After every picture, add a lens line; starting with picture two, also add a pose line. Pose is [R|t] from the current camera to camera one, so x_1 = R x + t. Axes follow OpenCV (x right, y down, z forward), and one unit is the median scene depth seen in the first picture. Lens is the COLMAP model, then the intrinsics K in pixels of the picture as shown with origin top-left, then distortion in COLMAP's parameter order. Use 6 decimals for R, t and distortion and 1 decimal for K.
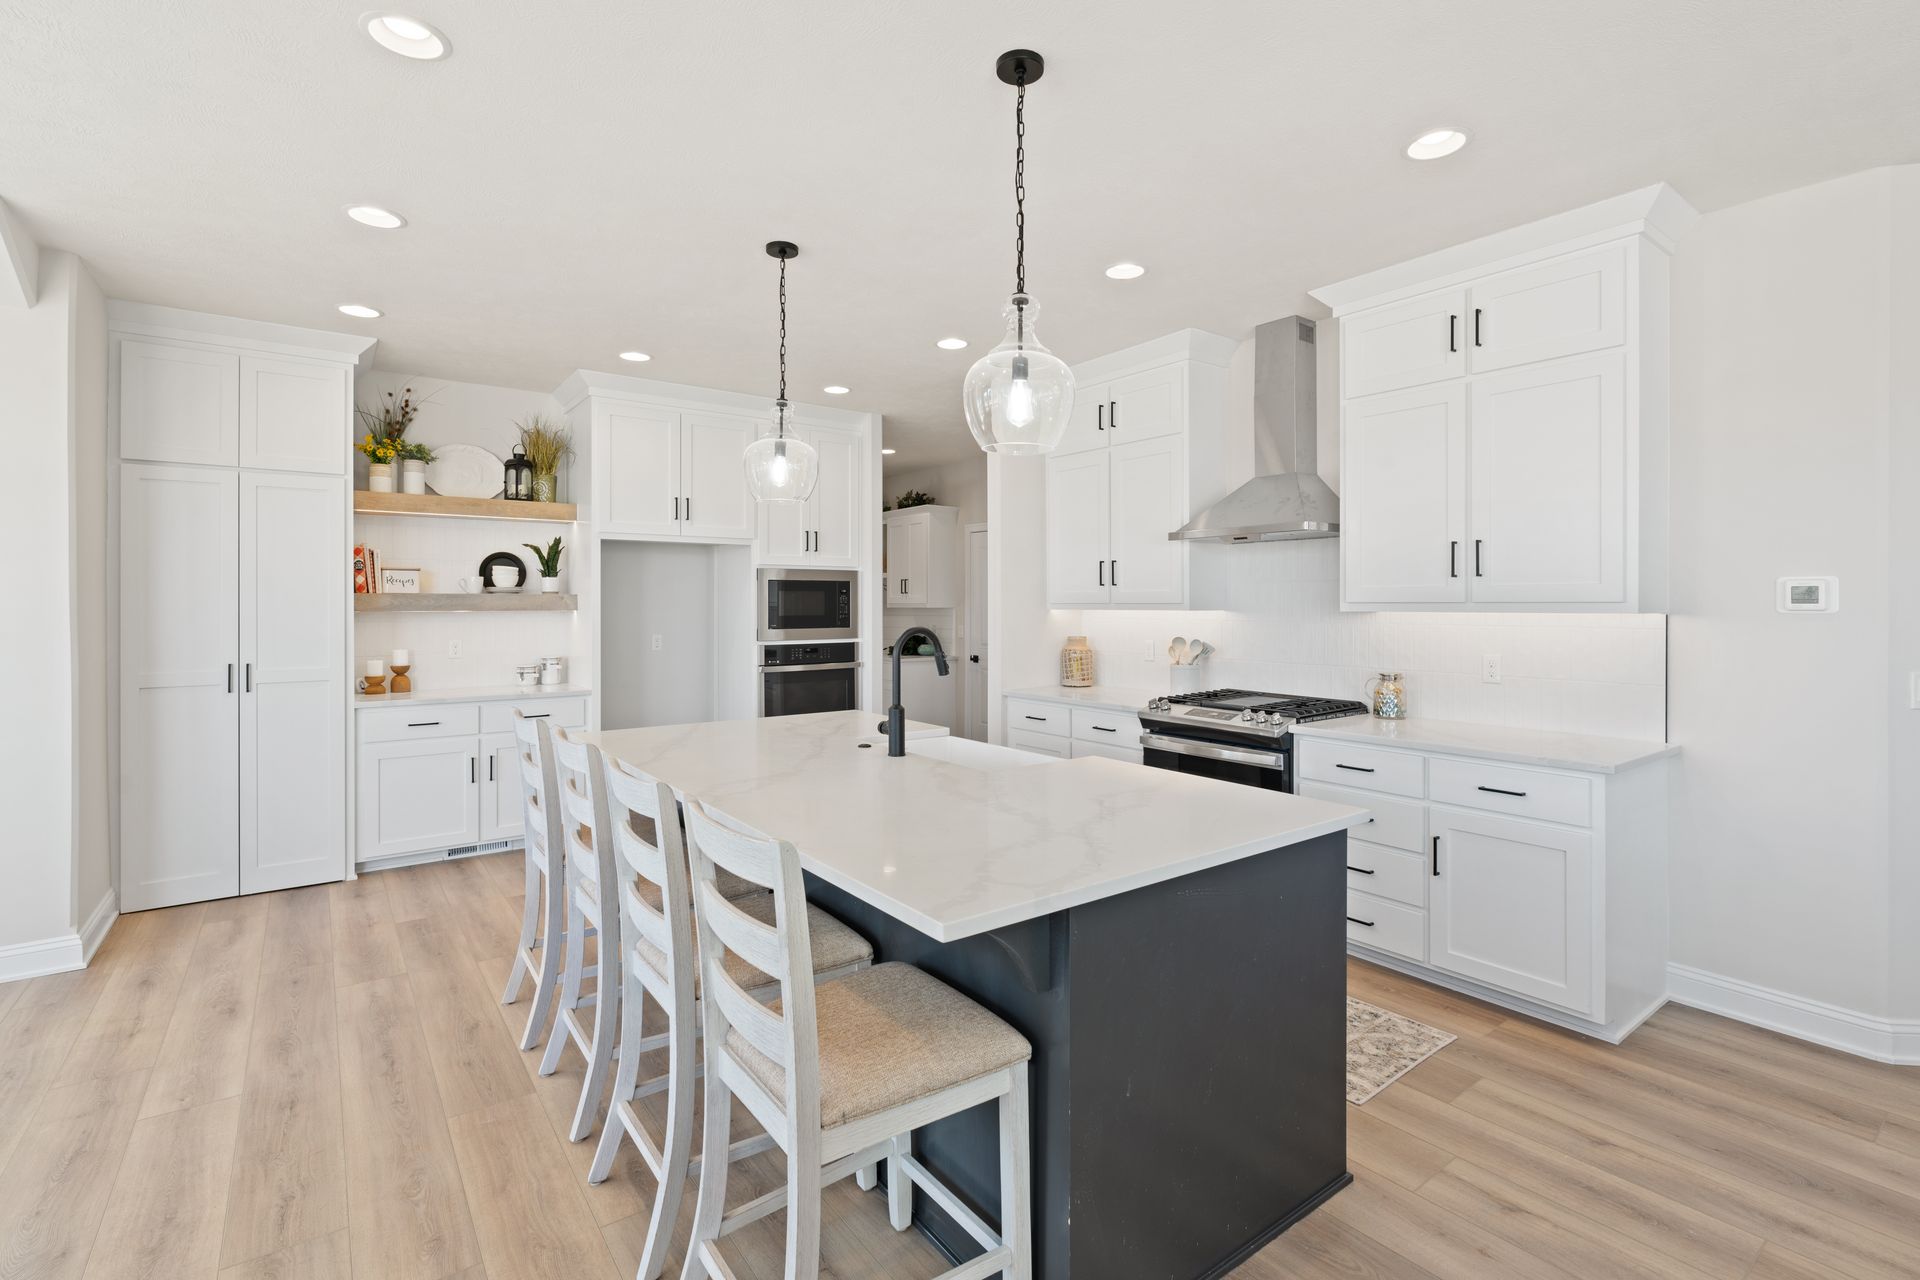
lens RADIAL K [[878.4, 0, 964.5], [0, 878.4, 608.1], [0, 0, 1]] dist [-0.001744, -0.000570]
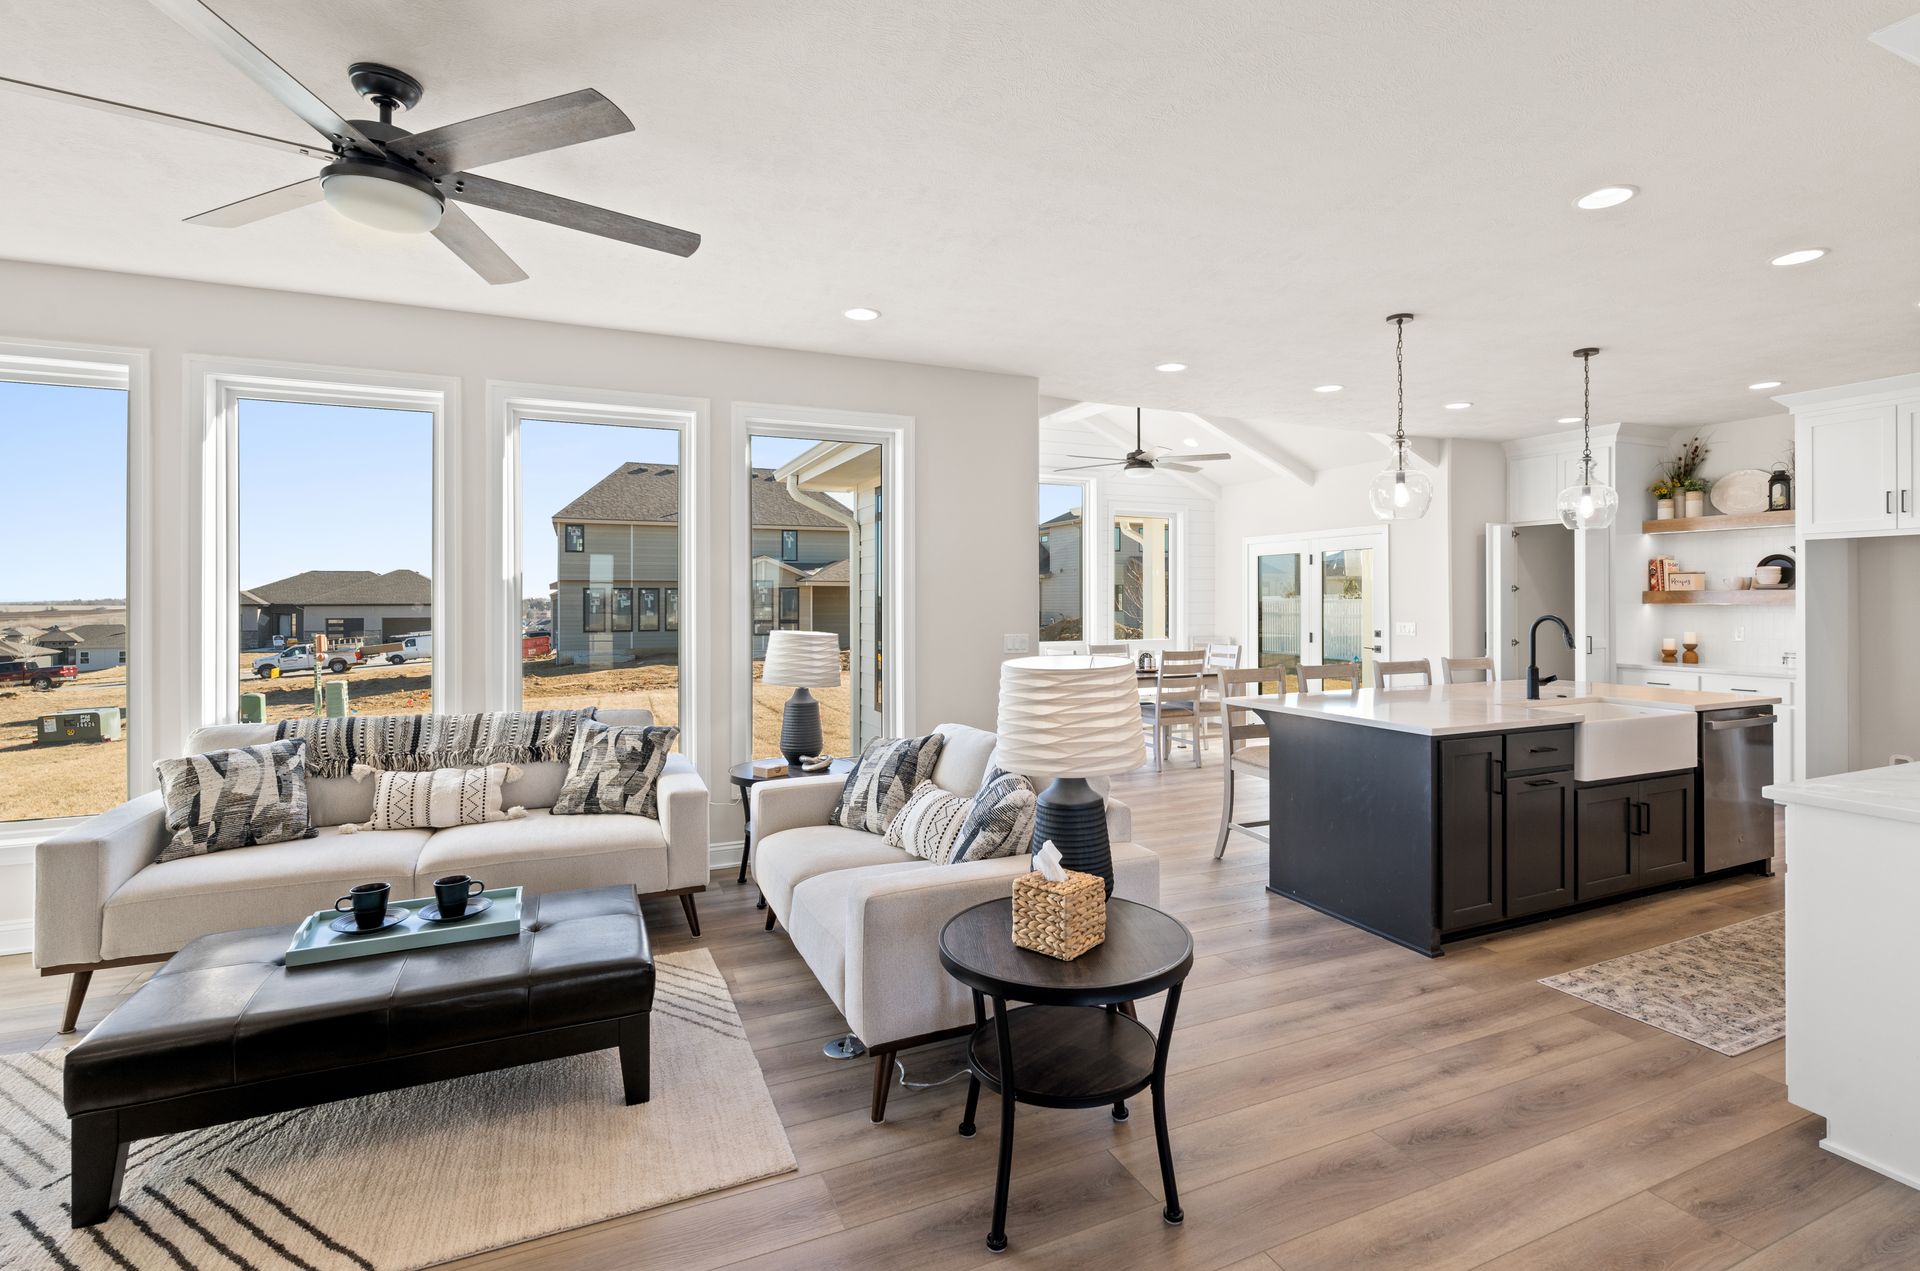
lens RADIAL K [[812.1, 0, 963.6], [0, 812.1, 598.3], [0, 0, 1]] dist [0.000008, -0.000003]
pose [[-0.244370, 0.000049, -0.969682, 0.890394], [-0.003809, 0.999992, 0.001010, -0.001763], [0.969675, 0.003940, -0.244368, 0.224940]]
